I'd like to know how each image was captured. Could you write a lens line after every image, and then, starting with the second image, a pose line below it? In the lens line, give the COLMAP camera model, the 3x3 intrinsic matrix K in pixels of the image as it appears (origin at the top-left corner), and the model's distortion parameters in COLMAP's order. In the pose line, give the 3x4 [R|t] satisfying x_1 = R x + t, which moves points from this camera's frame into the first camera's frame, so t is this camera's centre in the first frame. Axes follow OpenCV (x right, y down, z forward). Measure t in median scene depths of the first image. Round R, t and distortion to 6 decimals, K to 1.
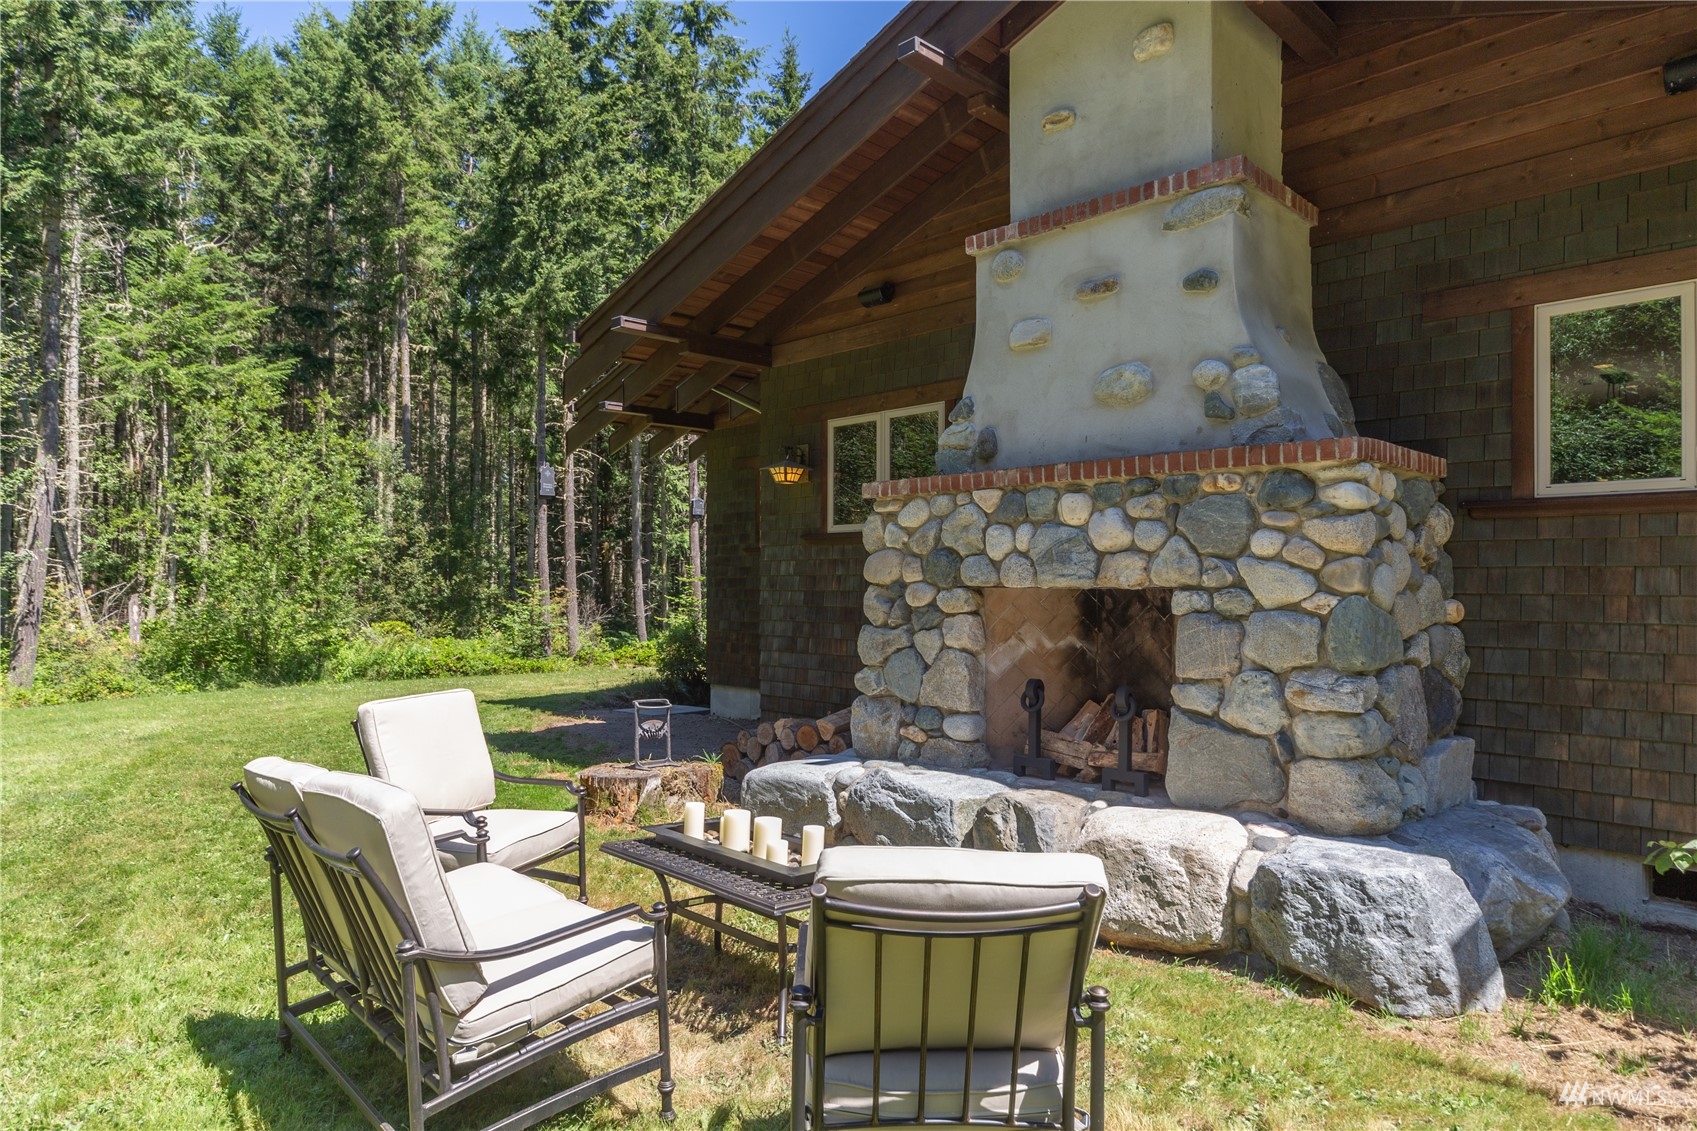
lens RADIAL K [[1018.5, 0, 848.0], [0, 1018.5, 581.5], [0, 0, 1]] dist [-0.003800, 0.000215]
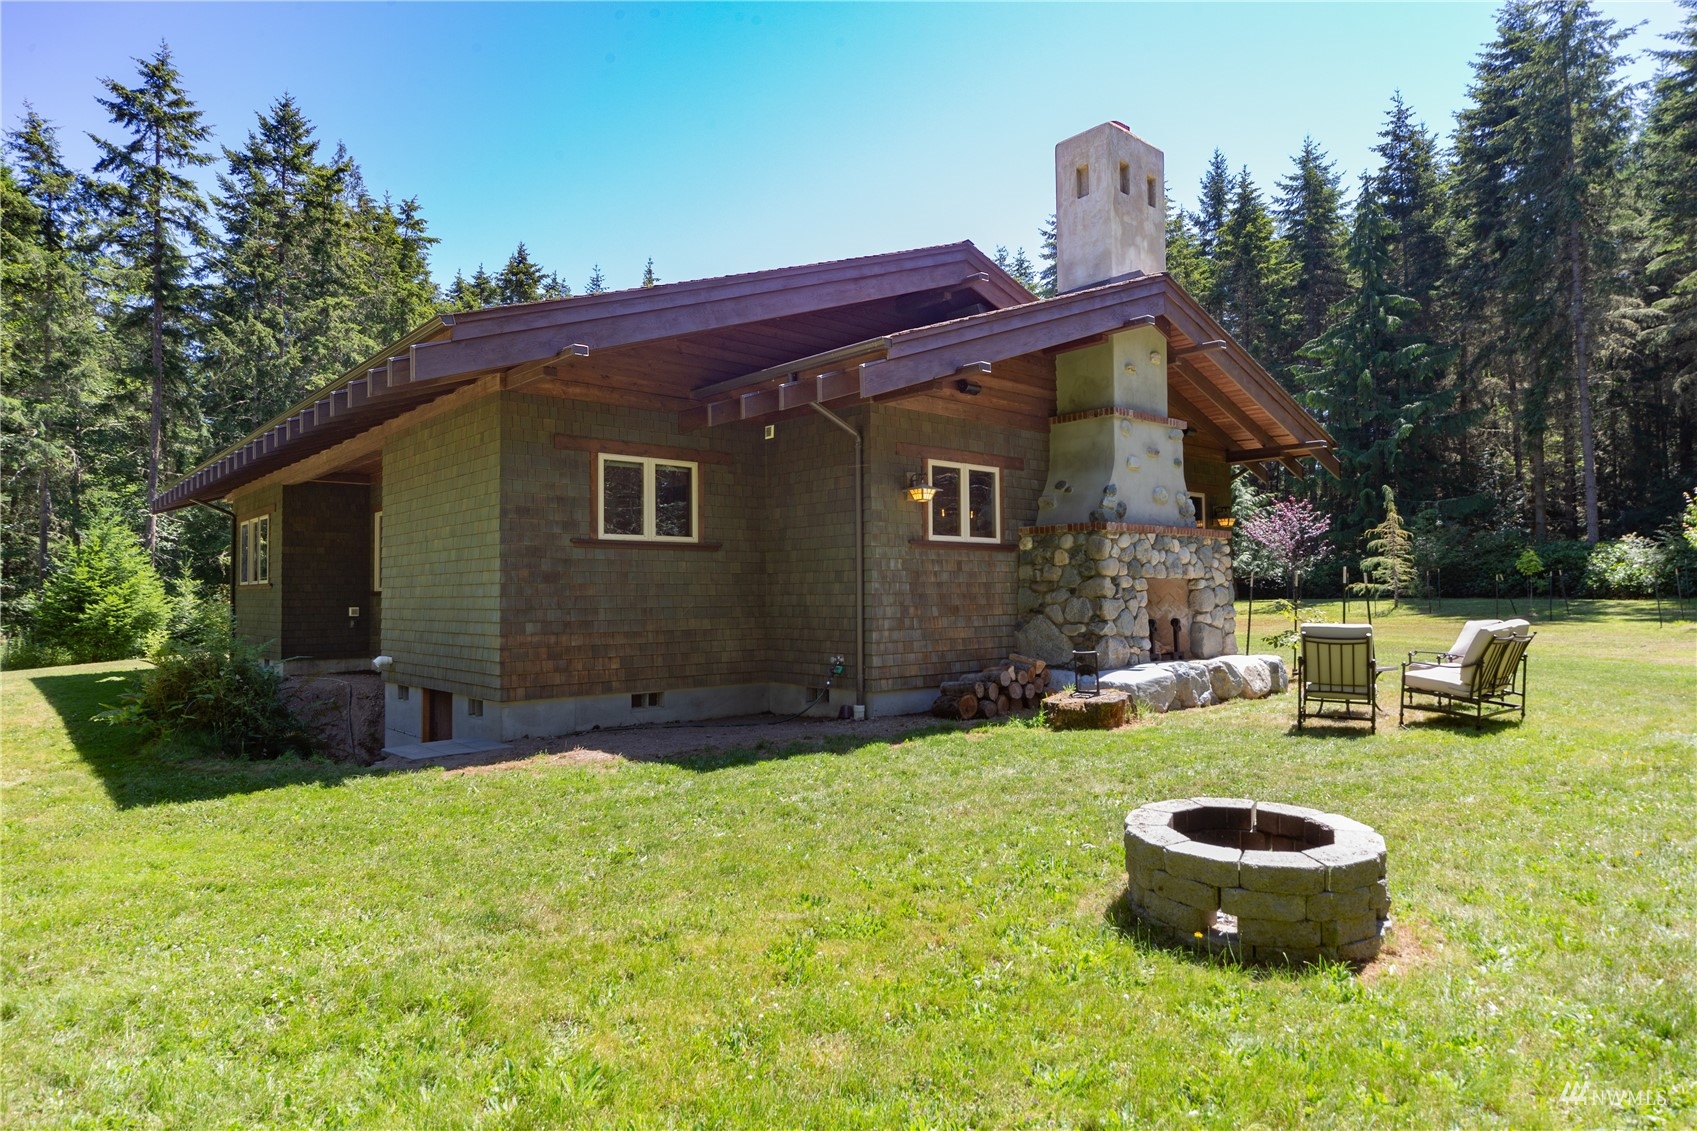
lens RADIAL K [[988.8, 0, 847.6], [0, 988.8, 557.9], [0, 0, 1]] dist [0.003143, 0.001593]
pose [[0.061616, 0.038018, 0.997376, -1.974711], [0.006278, 0.999240, -0.038476, 0.039176], [-0.998080, 0.008632, 0.061330, 1.487283]]
